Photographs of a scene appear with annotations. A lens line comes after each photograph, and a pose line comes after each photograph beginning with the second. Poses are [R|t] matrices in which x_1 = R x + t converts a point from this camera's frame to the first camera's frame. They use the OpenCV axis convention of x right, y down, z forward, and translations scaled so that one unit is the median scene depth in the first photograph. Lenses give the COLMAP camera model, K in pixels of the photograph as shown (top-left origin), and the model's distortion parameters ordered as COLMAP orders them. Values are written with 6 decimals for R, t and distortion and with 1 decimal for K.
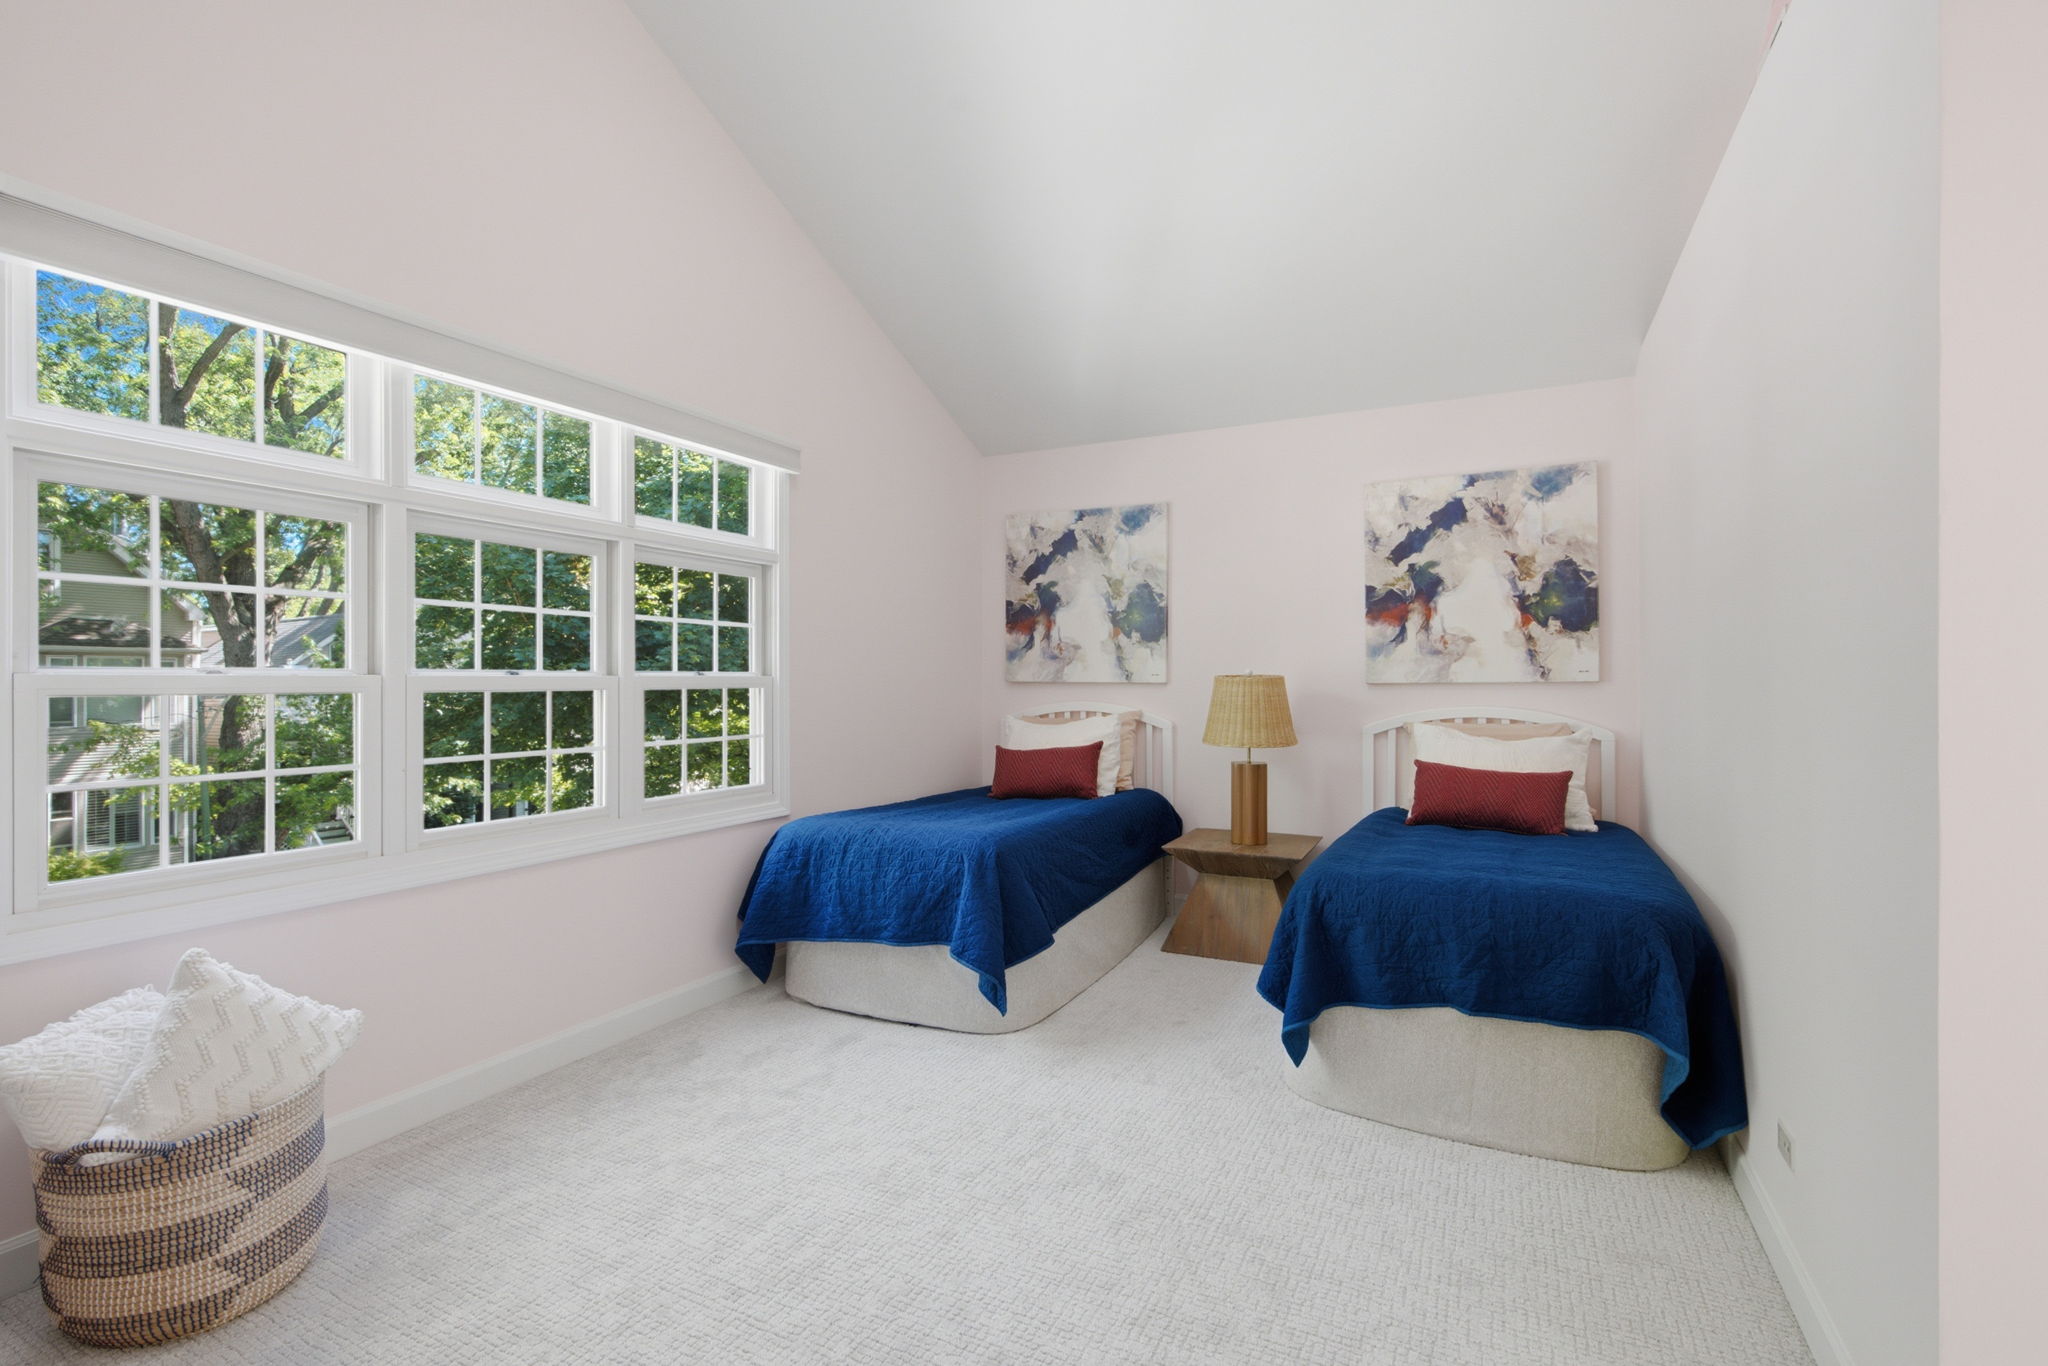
lens RADIAL K [[934.0, 0, 1035.0], [0, 934.0, 682.8], [0, 0, 1]] dist [0.000900, 0.000491]
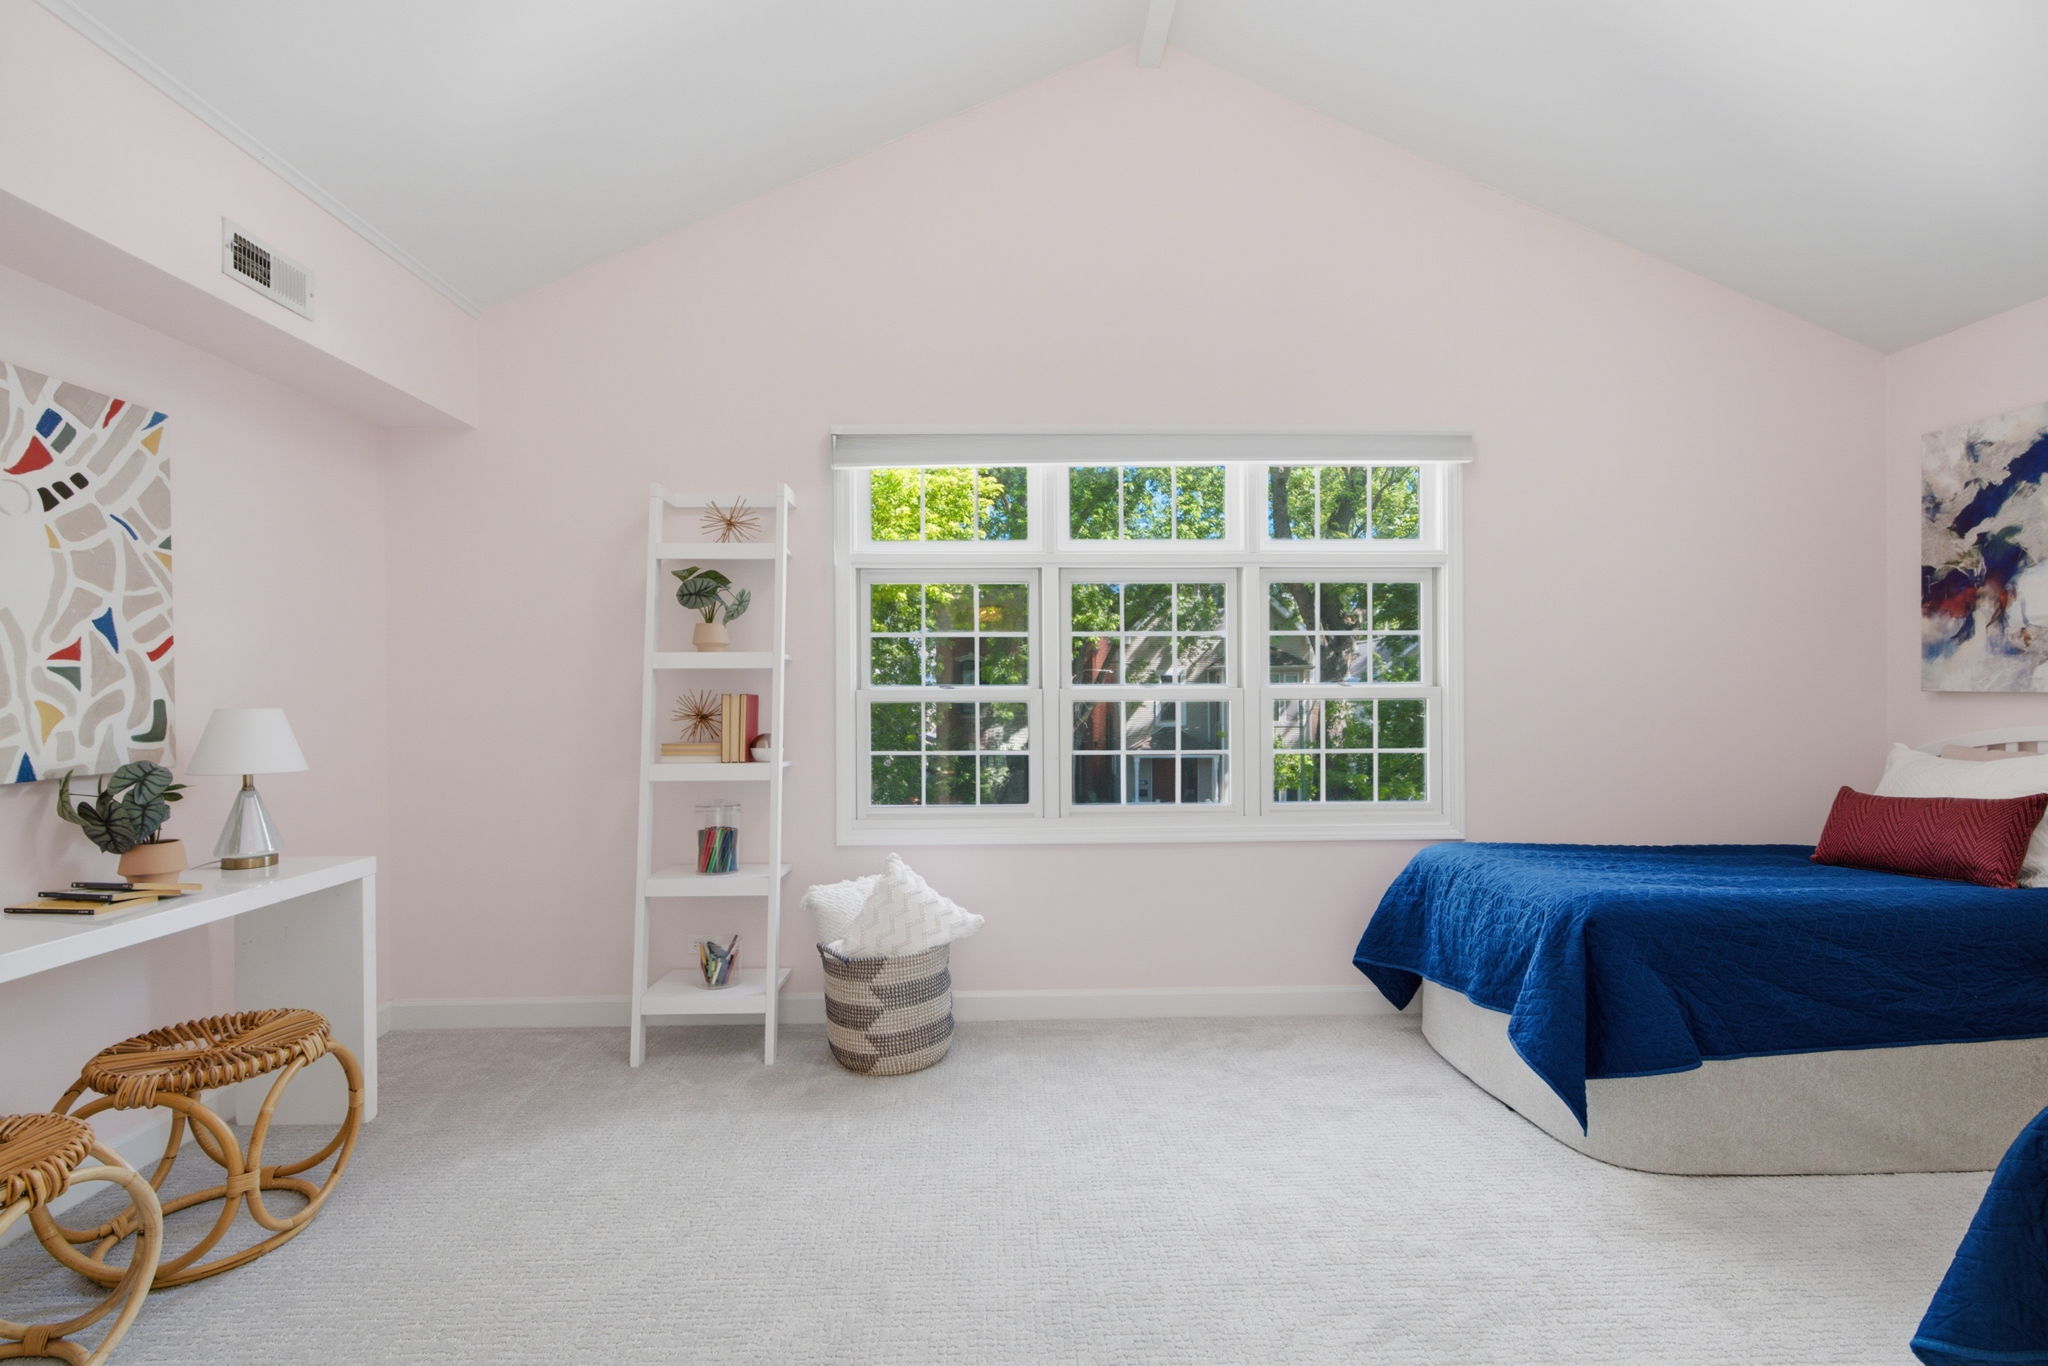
lens RADIAL K [[934.0, 0, 1038.2], [0, 934.0, 695.5], [0, 0, 1]] dist [0.000900, 0.000491]
pose [[0.480542, 0.001477, -0.876970, 0.401864], [0.001005, 0.999997, 0.002235, -0.000826], [0.876971, -0.001955, 0.480539, 0.243260]]
